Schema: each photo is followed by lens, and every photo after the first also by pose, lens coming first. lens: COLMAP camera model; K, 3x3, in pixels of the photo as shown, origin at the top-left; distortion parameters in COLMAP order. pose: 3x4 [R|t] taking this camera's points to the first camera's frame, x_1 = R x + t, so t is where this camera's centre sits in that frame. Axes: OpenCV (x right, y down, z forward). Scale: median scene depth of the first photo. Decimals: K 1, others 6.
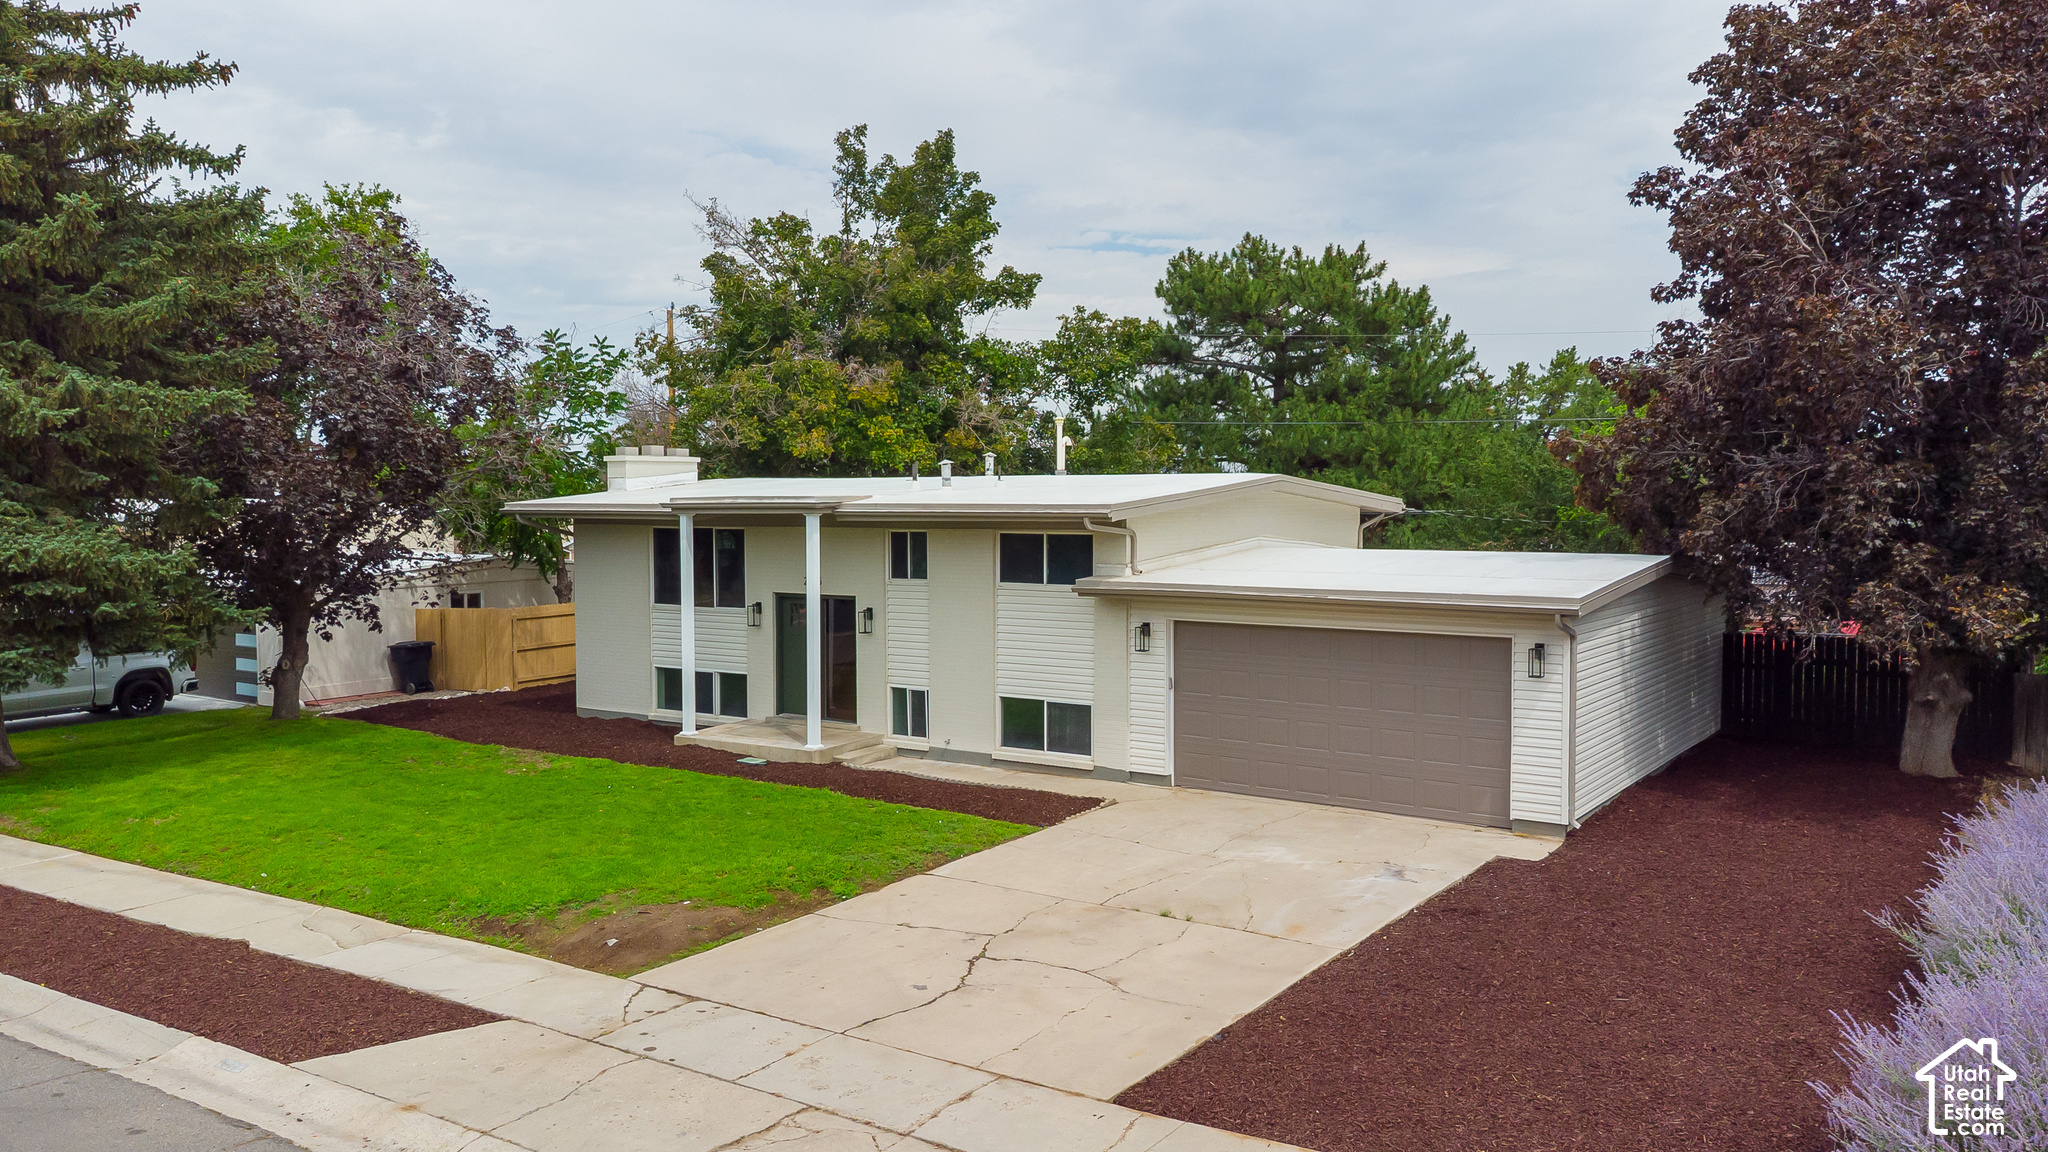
lens RADIAL K [[1545.4, 0, 1024.0], [0, 1545.4, 576.0], [0, 0, 1]] dist [0.038038, 0.001622]
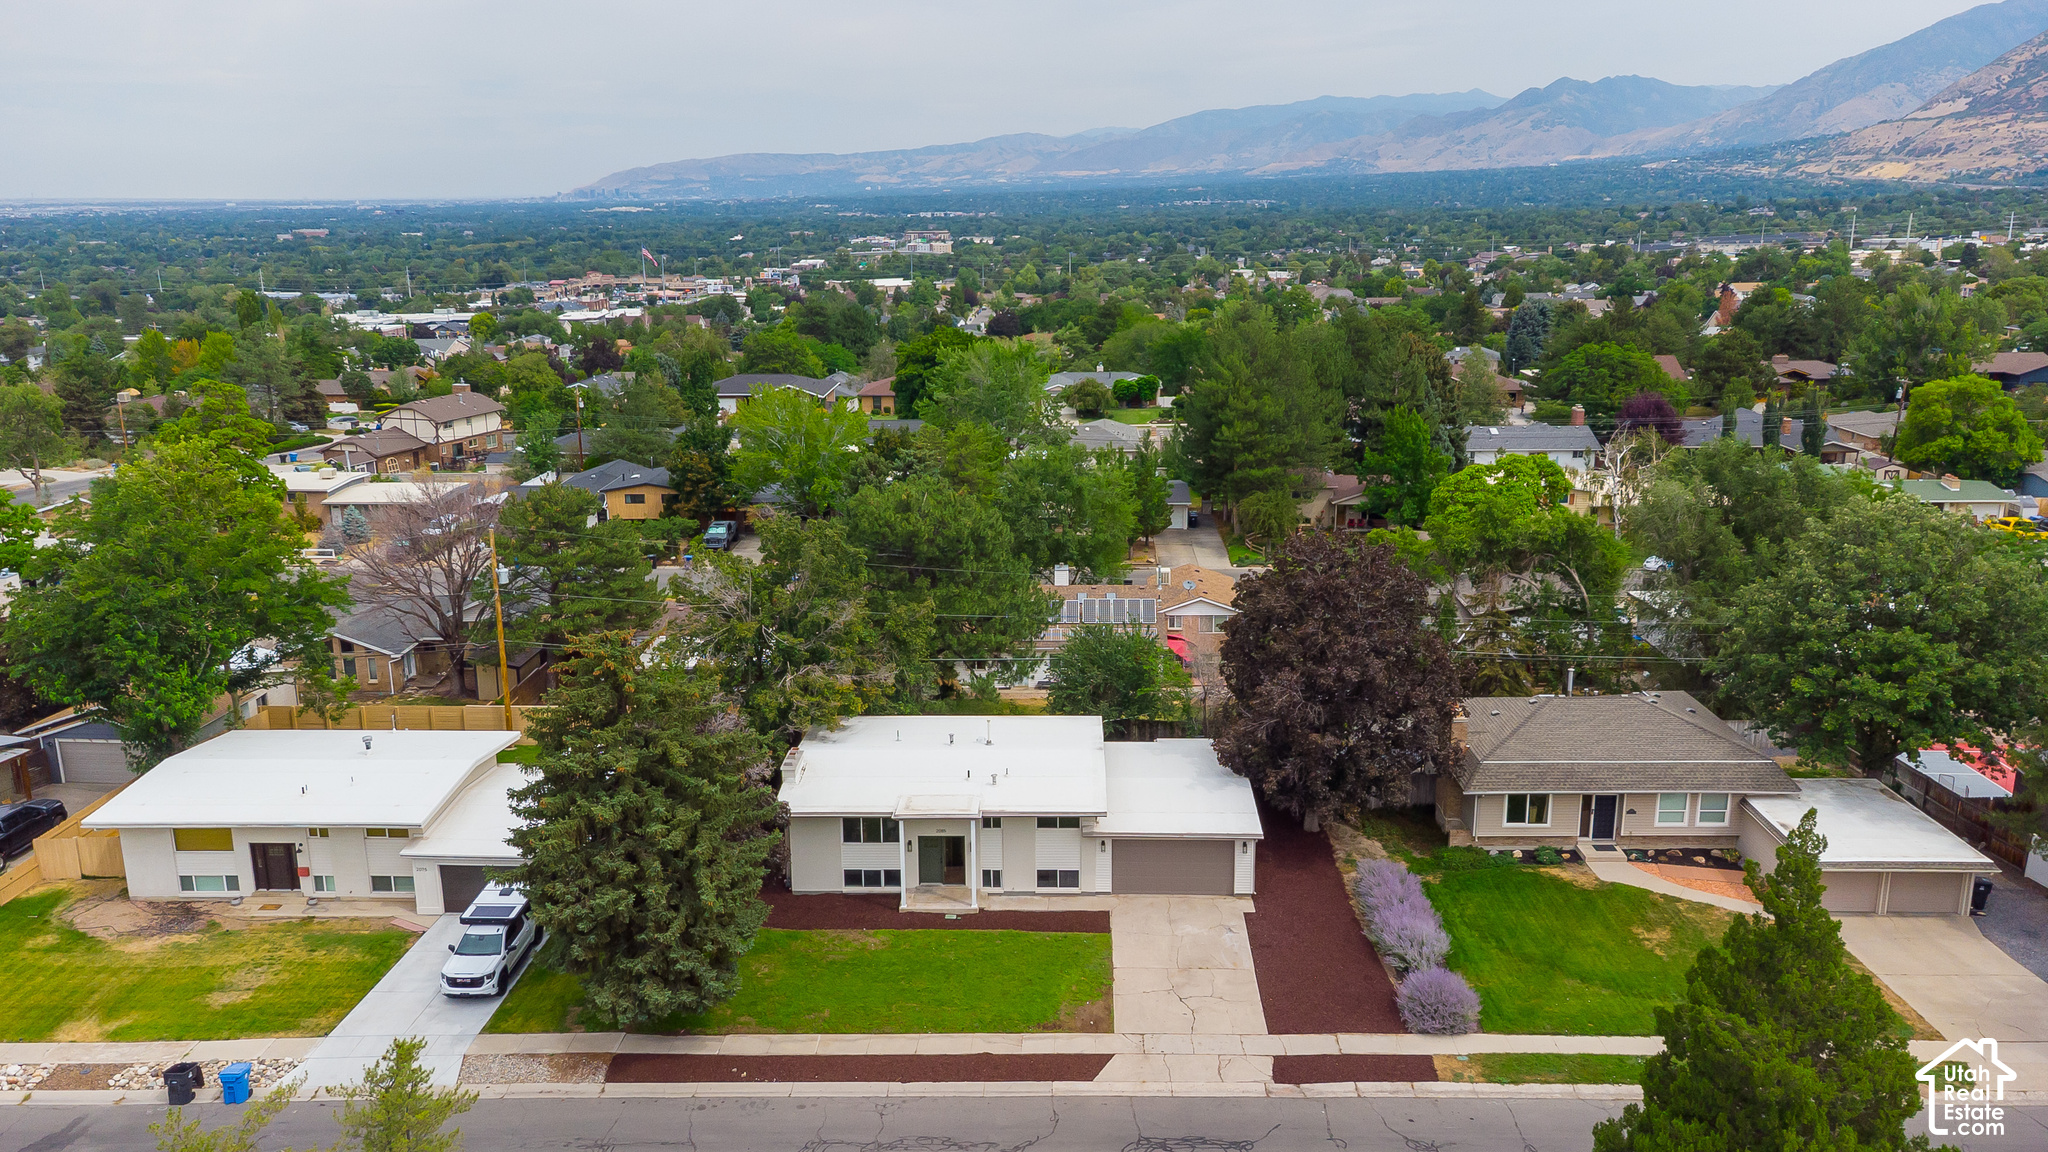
lens RADIAL K [[1525.8, 0, 1024.0], [0, 1525.8, 576.0], [0, 0, 1]] dist [0.047950, 0.006491]
pose [[0.840210, -0.136806, 0.524721, -1.336851], [0.035102, 0.979345, 0.199128, -0.933424], [-0.541124, -0.148891, 0.827657, -1.050518]]
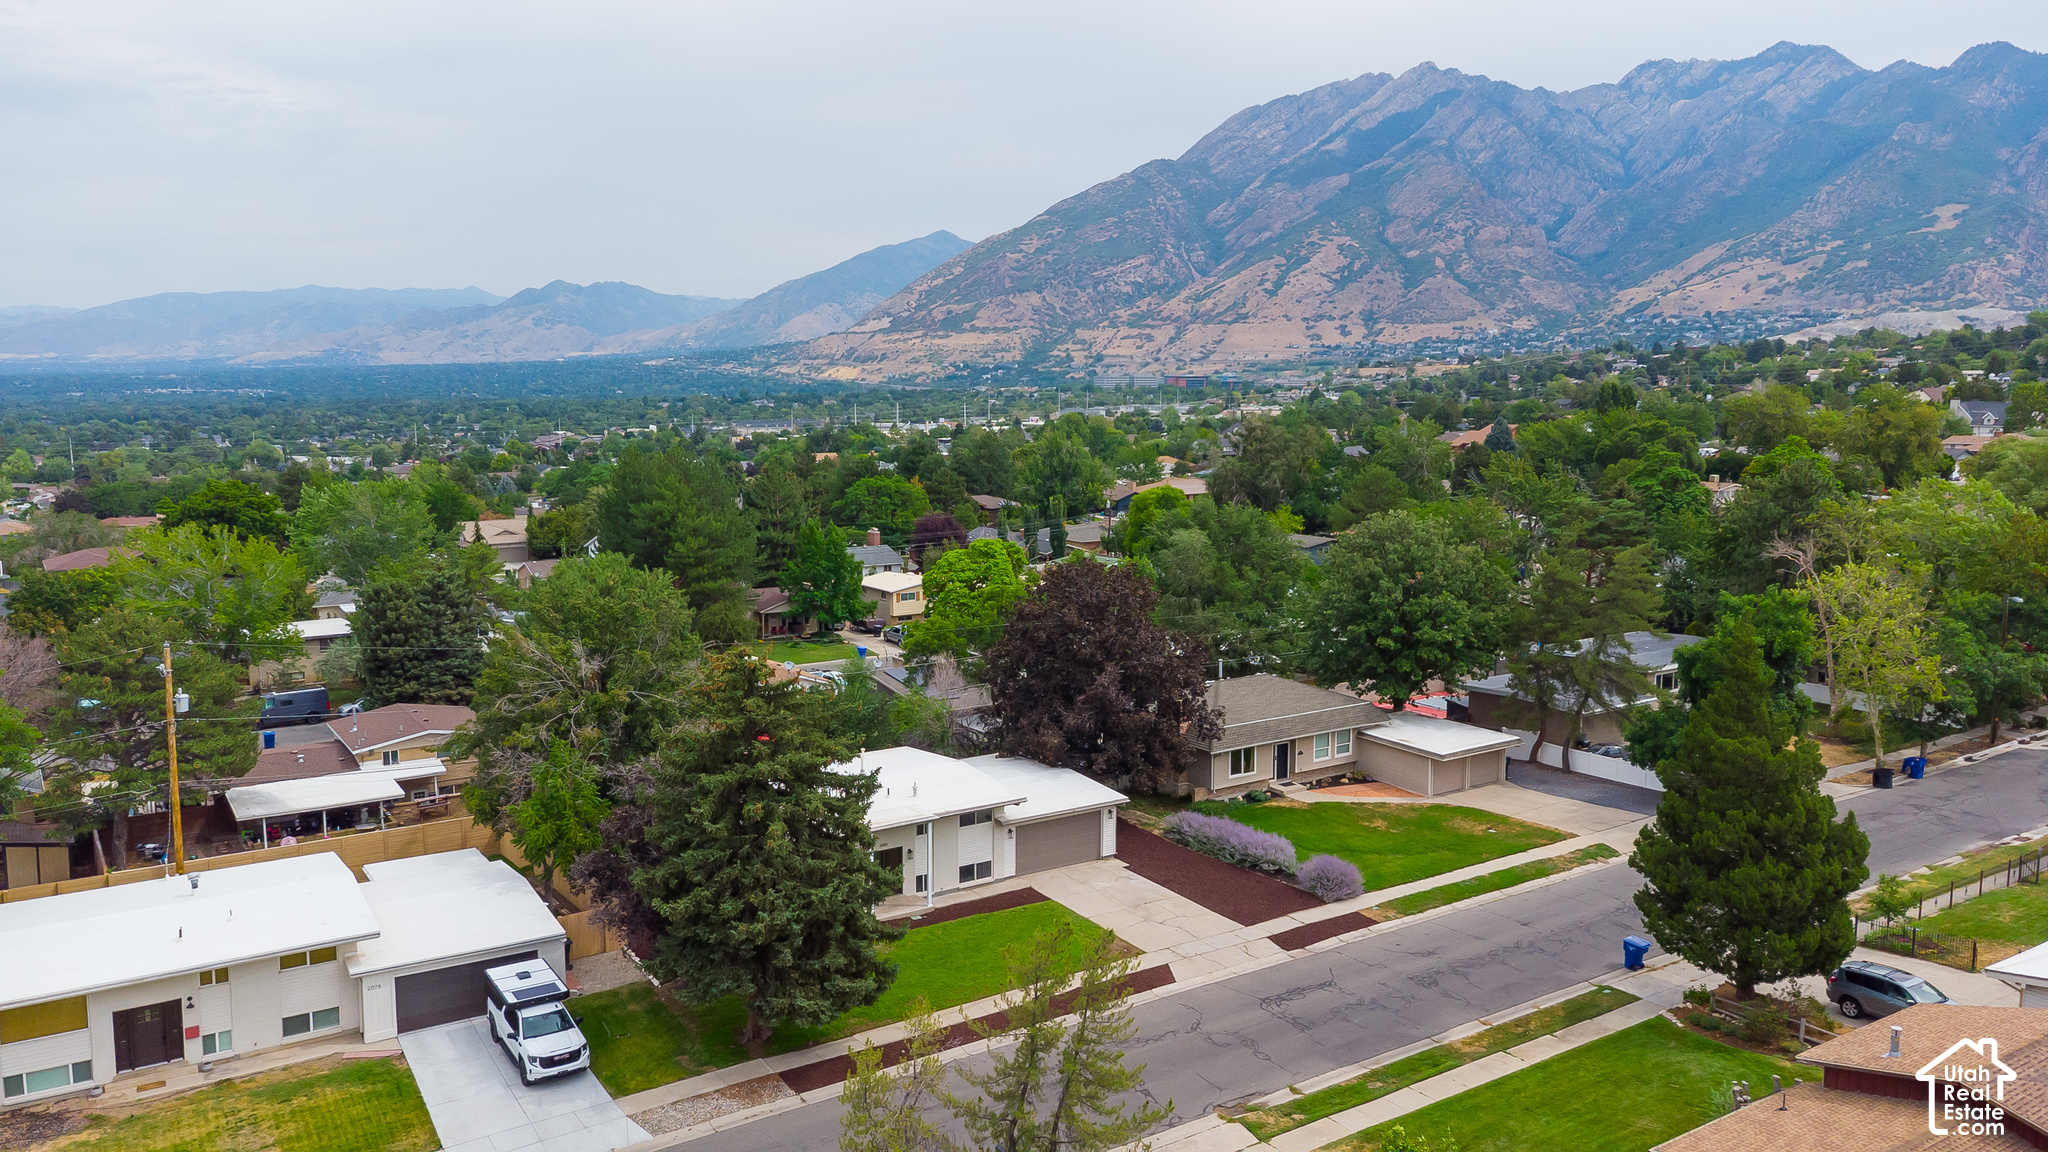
lens RADIAL K [[1501.9, 0, 1024.0], [0, 1501.9, 576.0], [0, 0, 1]] dist [0.084758, -0.066365]
pose [[0.378172, -0.118854, 0.918074, -2.519198], [0.048839, 0.992904, 0.108424, -0.768266], [-0.924446, 0.003835, 0.381294, -0.176078]]
